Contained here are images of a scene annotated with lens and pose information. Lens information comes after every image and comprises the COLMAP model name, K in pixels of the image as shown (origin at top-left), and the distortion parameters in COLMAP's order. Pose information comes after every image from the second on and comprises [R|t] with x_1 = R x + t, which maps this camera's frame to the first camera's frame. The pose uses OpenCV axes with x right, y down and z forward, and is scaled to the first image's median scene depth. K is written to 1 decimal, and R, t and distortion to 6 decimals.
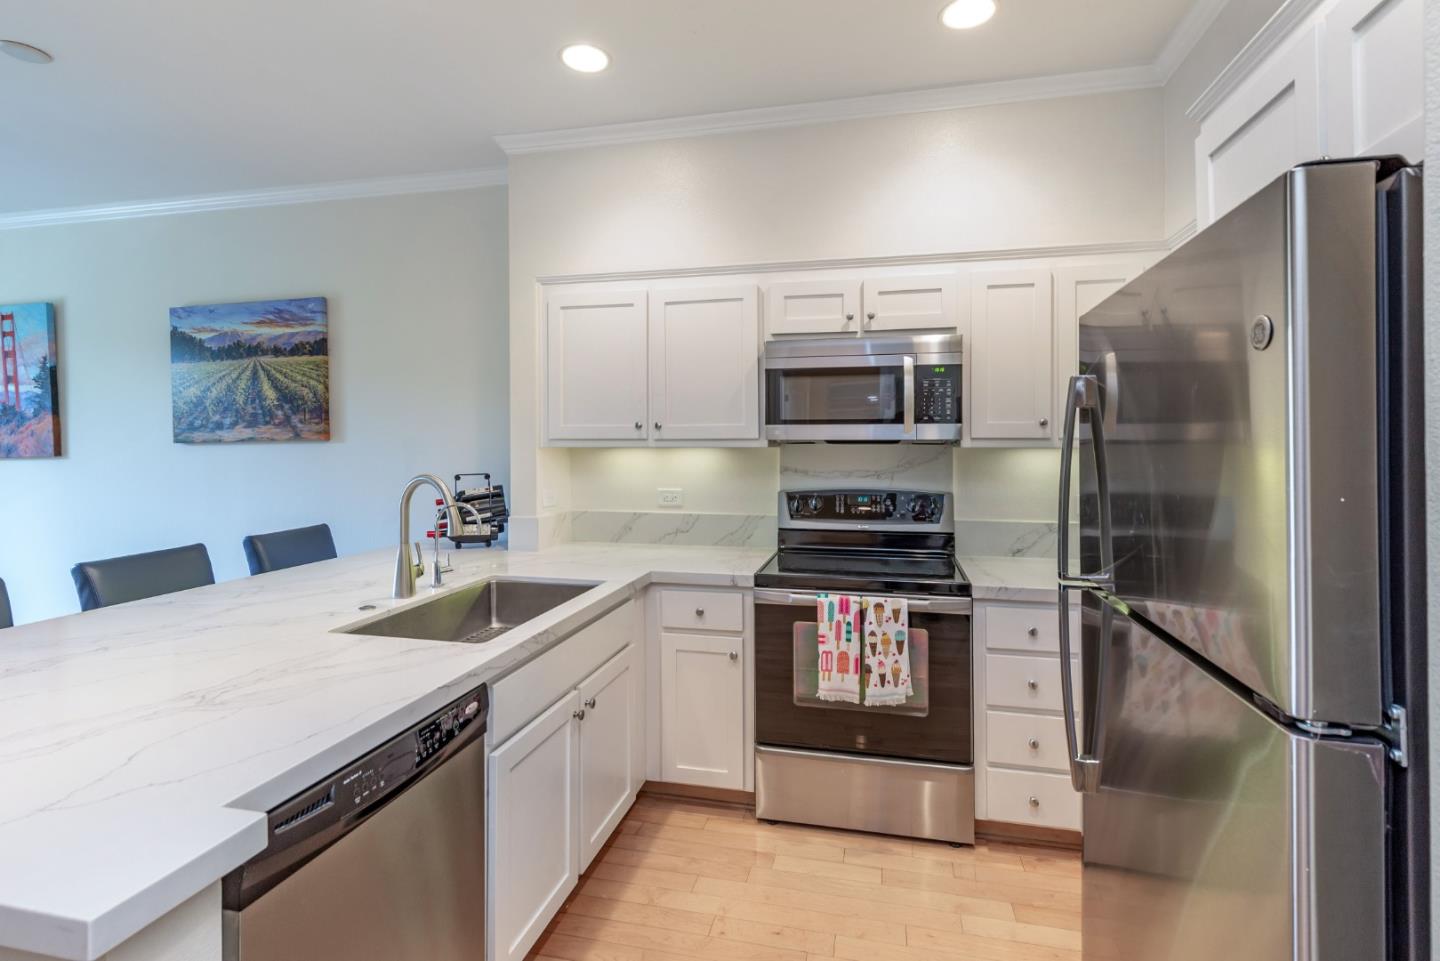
lens RADIAL K [[722.2, 0, 707.9], [0, 722.2, 434.7], [0, 0, 1]] dist [0.005645, -0.001341]
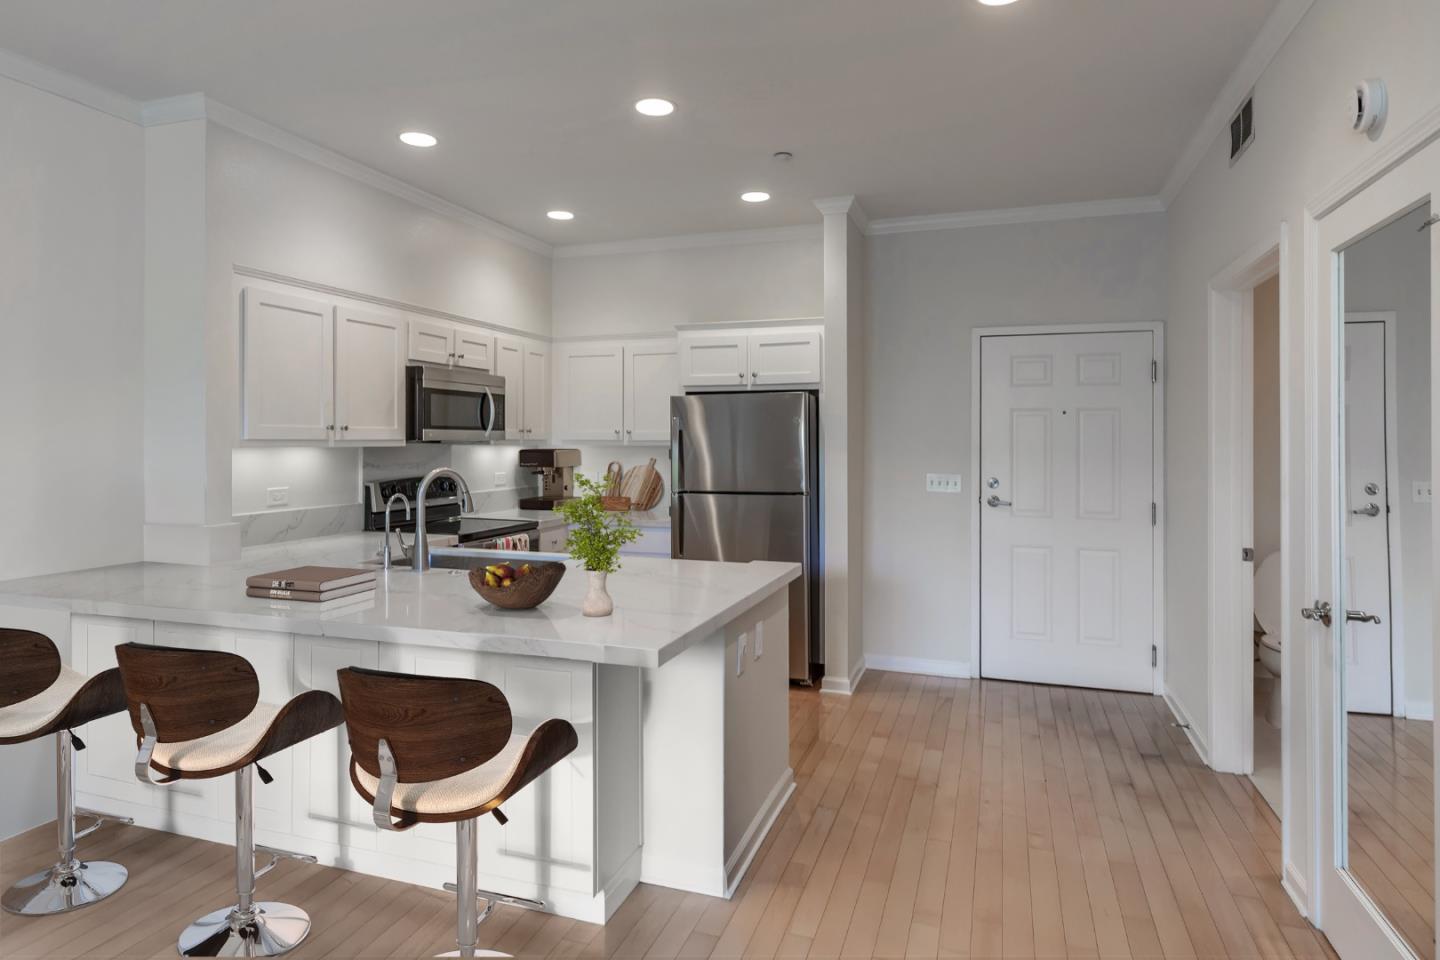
lens RADIAL K [[804.2, 0, 715.2], [0, 804.2, 436.1], [0, 0, 1]] dist [0.005901, -0.000159]
pose [[0.099039, 0.005109, 0.995070, -0.972540], [-0.007698, 0.999961, -0.004368, 0.001187], [-0.995054, -0.007228, 0.099075, 0.230632]]
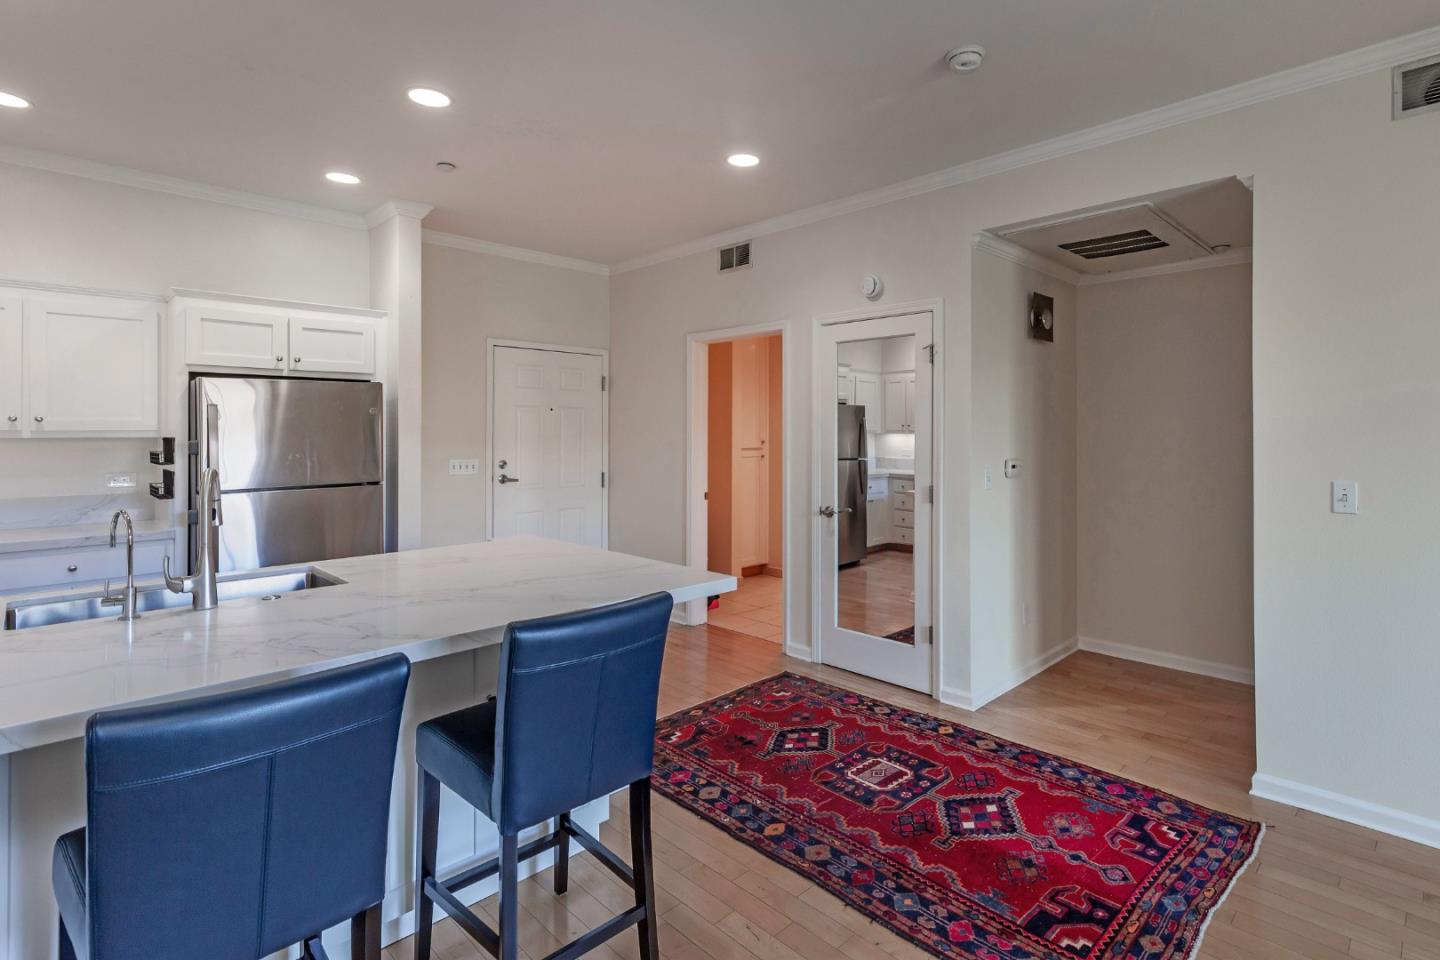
lens RADIAL K [[722.2, 0, 765.2], [0, 722.2, 427.9], [0, 0, 1]] dist [0.005645, -0.001341]
pose [[-0.860570, 0.002227, 0.509327, -0.841262], [-0.002987, 0.999951, -0.009420, 0.005693], [-0.509323, -0.009628, -0.860522, 0.820782]]
